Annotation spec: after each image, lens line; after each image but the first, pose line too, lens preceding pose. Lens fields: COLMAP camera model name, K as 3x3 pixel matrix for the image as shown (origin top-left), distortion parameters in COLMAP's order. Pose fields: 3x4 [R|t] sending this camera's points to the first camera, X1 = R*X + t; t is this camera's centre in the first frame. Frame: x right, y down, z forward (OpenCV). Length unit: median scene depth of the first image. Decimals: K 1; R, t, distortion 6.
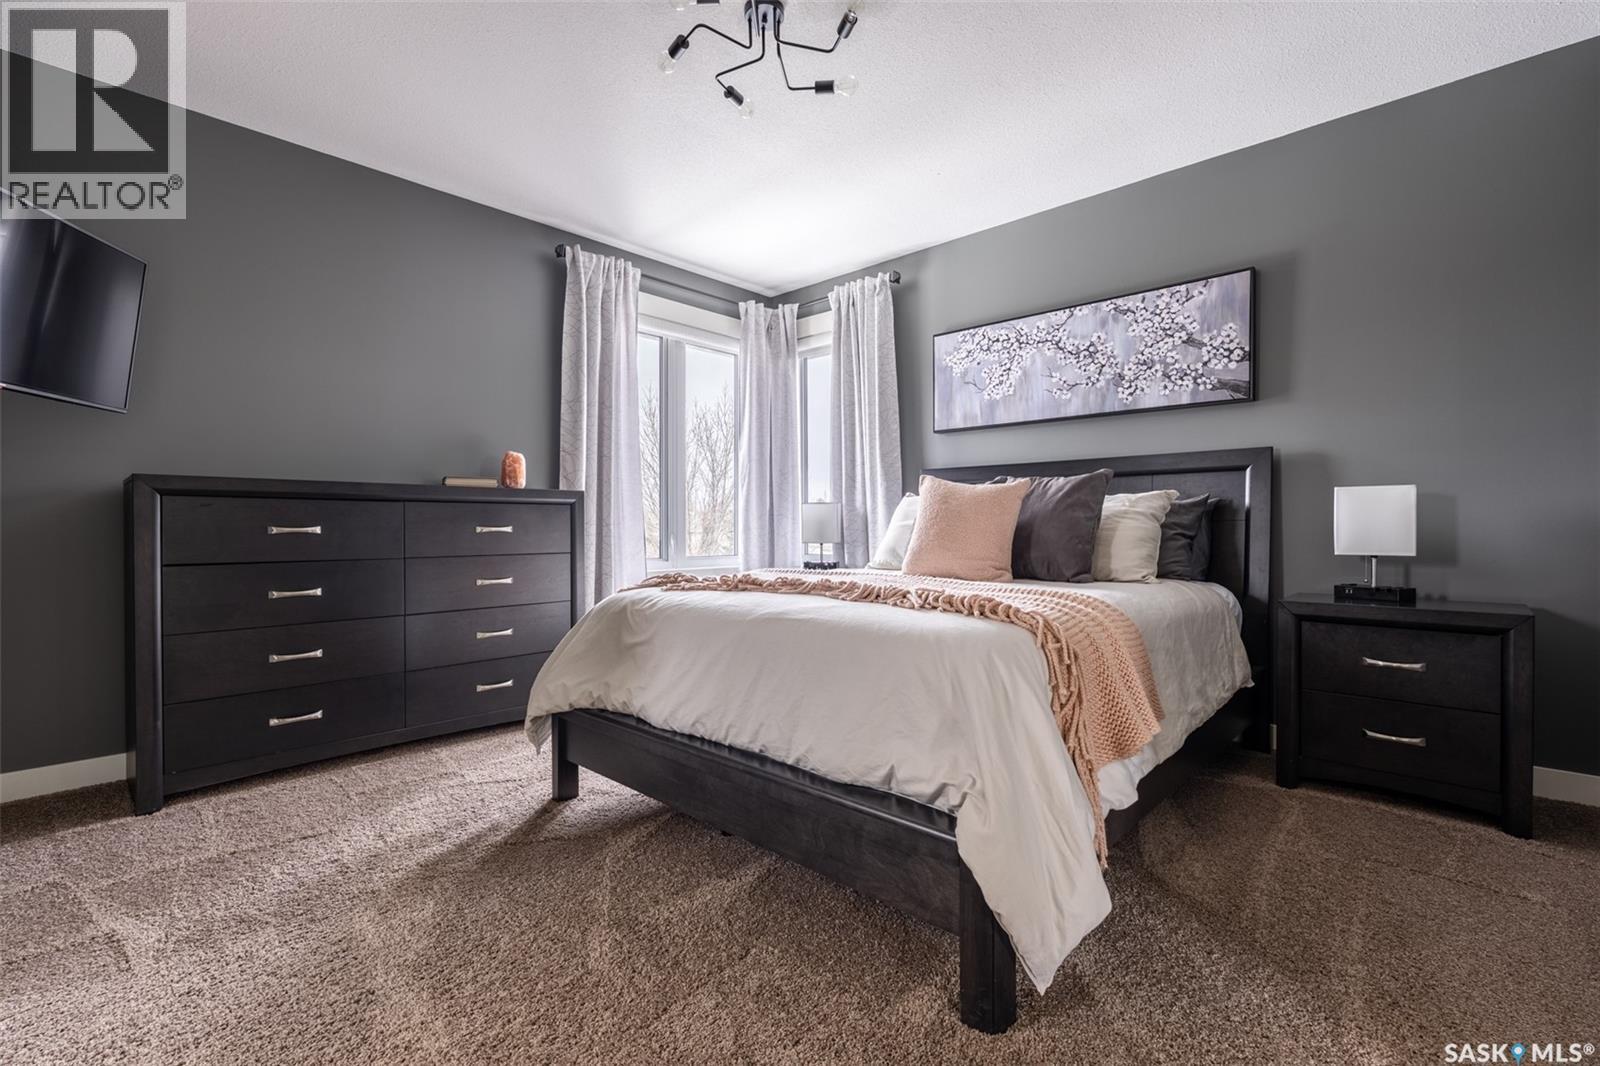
lens RADIAL K [[705.8, 0, 780.0], [0, 705.8, 526.7], [0, 0, 1]] dist [-0.000746, 0.000911]
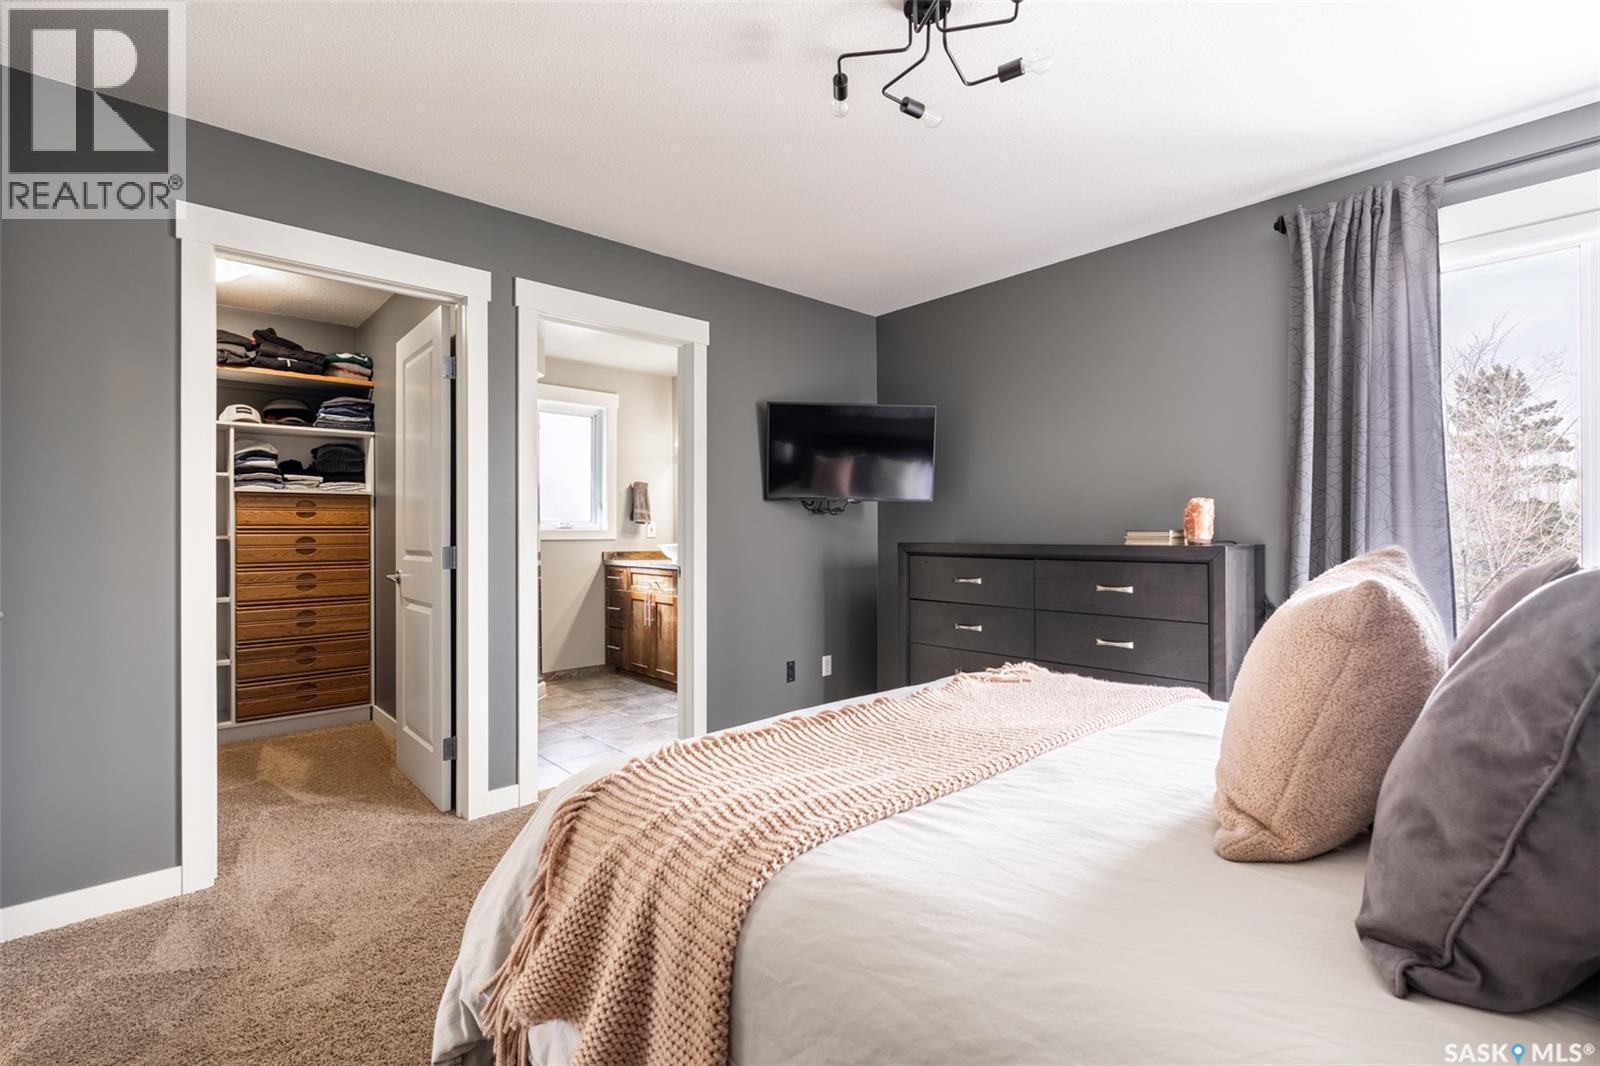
lens RADIAL K [[713.7, 0, 806.4], [0, 713.7, 532.8], [0, 0, 1]] dist [-0.000837, -0.001041]
pose [[-0.046638, 0.002102, -0.998910, 0.517298], [0.002428, 0.999995, 0.001991, -0.067332], [0.998909, -0.002333, -0.046643, 0.565926]]
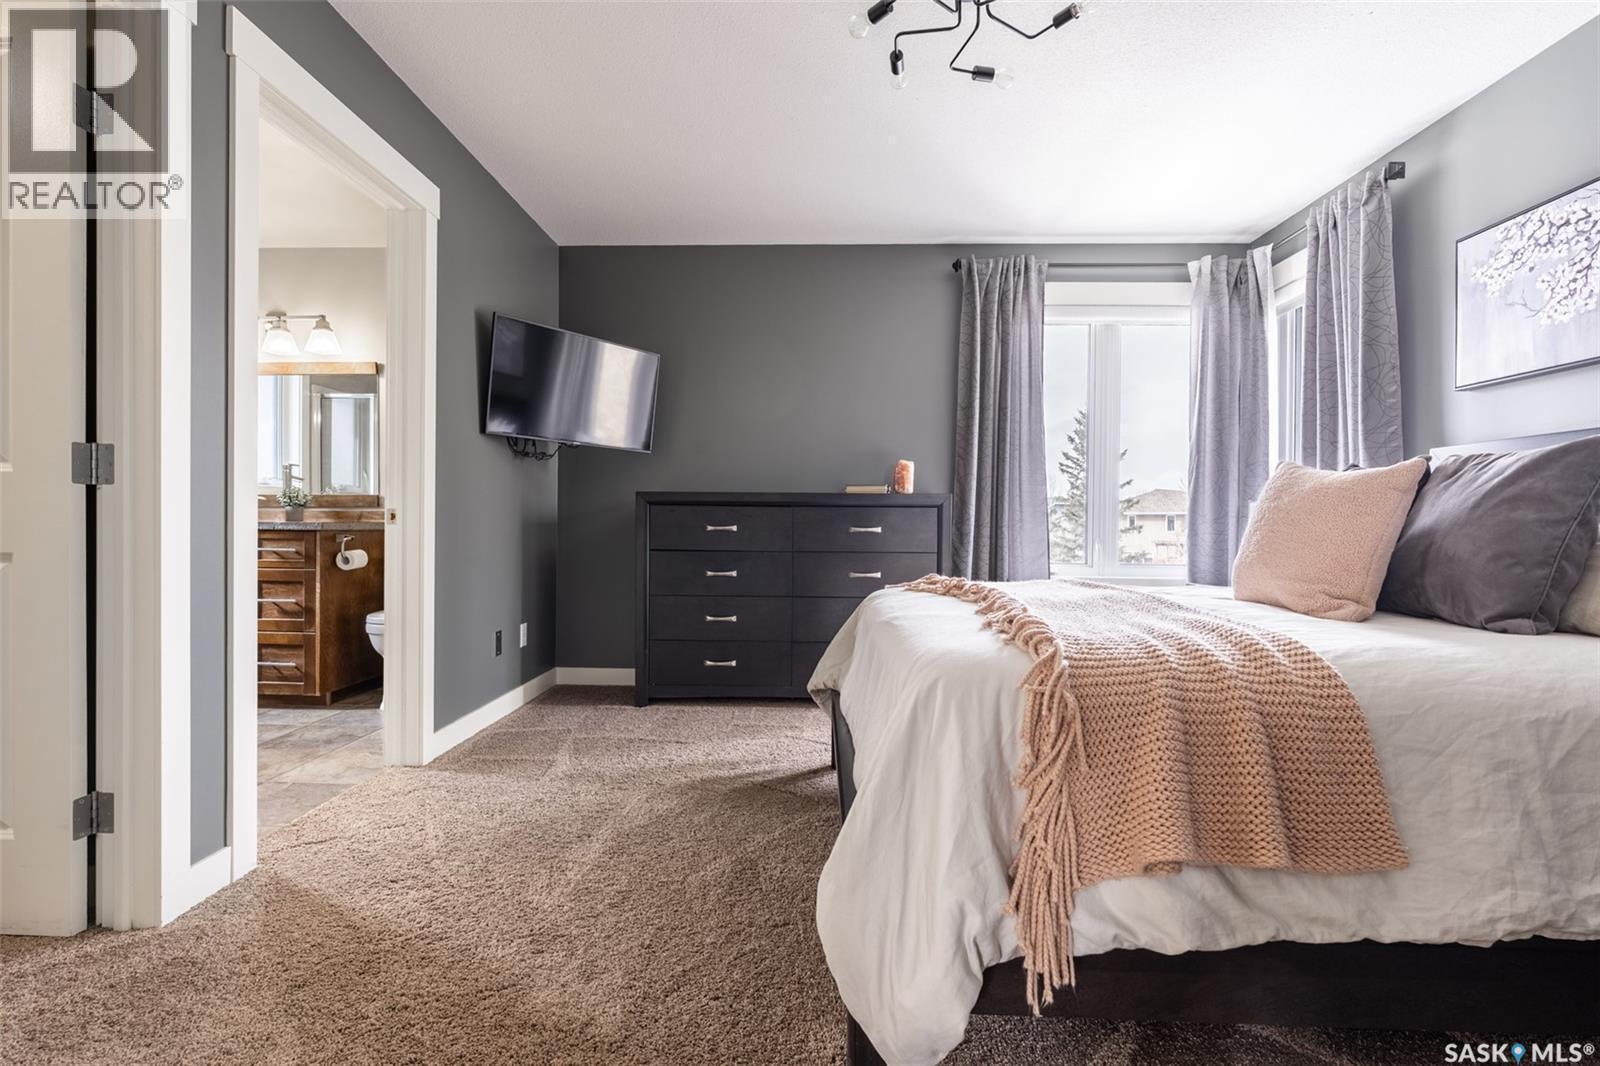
lens RADIAL K [[705.8, 0, 795.0], [0, 705.8, 530.8], [0, 0, 1]] dist [-0.000746, 0.000911]
pose [[0.675188, 0.012968, -0.737532, 0.328756], [-0.011755, 0.999908, 0.006820, -0.001081], [0.737552, 0.004065, 0.675278, 0.125300]]
